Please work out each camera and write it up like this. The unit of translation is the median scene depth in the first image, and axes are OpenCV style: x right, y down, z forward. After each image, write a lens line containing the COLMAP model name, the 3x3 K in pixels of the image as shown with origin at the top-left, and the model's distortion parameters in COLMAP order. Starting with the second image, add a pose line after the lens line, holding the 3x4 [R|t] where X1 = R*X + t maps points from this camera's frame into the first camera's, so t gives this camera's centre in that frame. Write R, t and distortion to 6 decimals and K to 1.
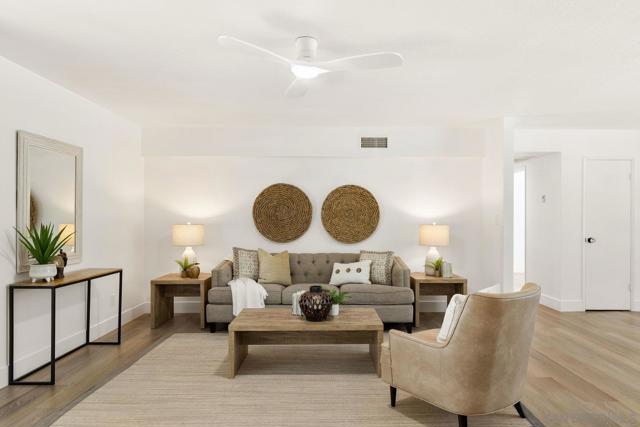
lens RADIAL K [[400.8, 0, 331.8], [0, 400.8, 217.4], [0, 0, 1]] dist [0.003137, 0.000580]
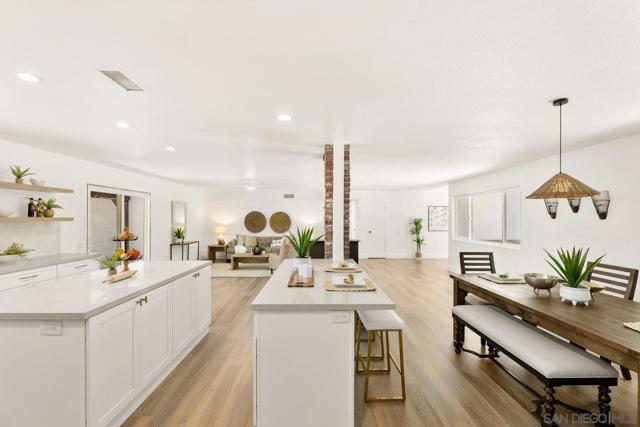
lens RADIAL K [[264.6, 0, 315.3], [0, 264.6, 214.7], [0, 0, 1]] dist [0.000928, 0.000109]
pose [[0.999970, -0.000091, -0.007787, 0.316996], [0.000008, 0.999944, -0.010622, -0.043936], [0.007787, 0.010622, 0.999913, -0.843433]]
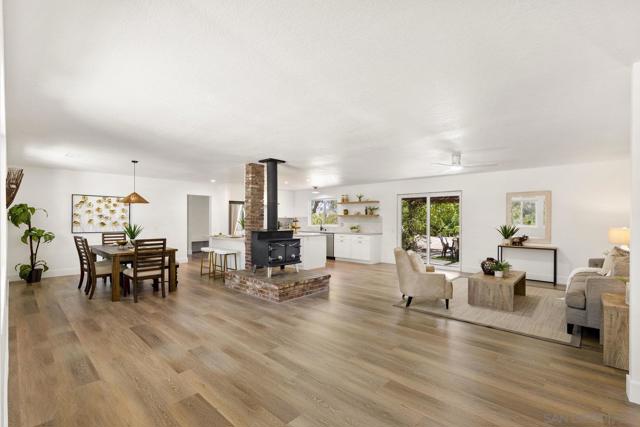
lens RADIAL K [[282.1, 0, 323.3], [0, 282.1, 224.3], [0, 0, 1]] dist [0.002164, 0.000106]
pose [[-0.684435, 0.012071, -0.728974, 1.041652], [-0.000155, 0.999861, 0.016702, -0.013659], [0.729074, 0.011544, -0.684338, 0.903266]]
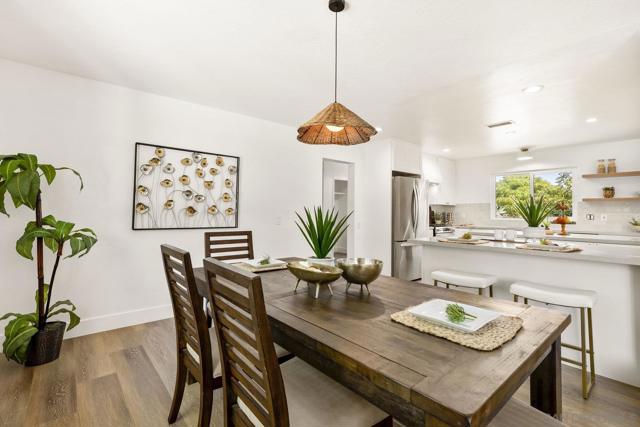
lens RADIAL K [[294.9, 0, 321.4], [0, 294.9, 208.4], [0, 0, 1]] dist [-0.000549, 0.000546]
pose [[-0.763214, -0.013960, -0.645995, 0.979405], [-0.005568, 0.999872, -0.015028, 0.012850], [0.646122, -0.007872, -0.763193, -0.152711]]
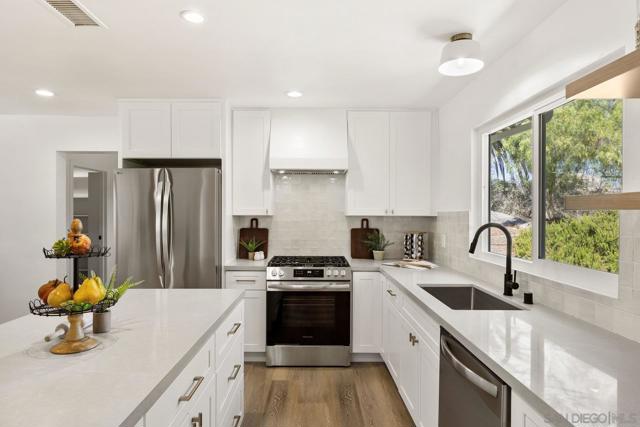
lens RADIAL K [[375.4, 0, 317.1], [0, 375.4, 214.4], [0, 0, 1]] dist [-0.001158, -0.000694]
pose [[-0.999950, -0.001277, 0.009878, -0.229754], [-0.001294, 0.999998, -0.001776, -0.029556], [-0.009876, -0.001789, -0.999950, -0.070921]]
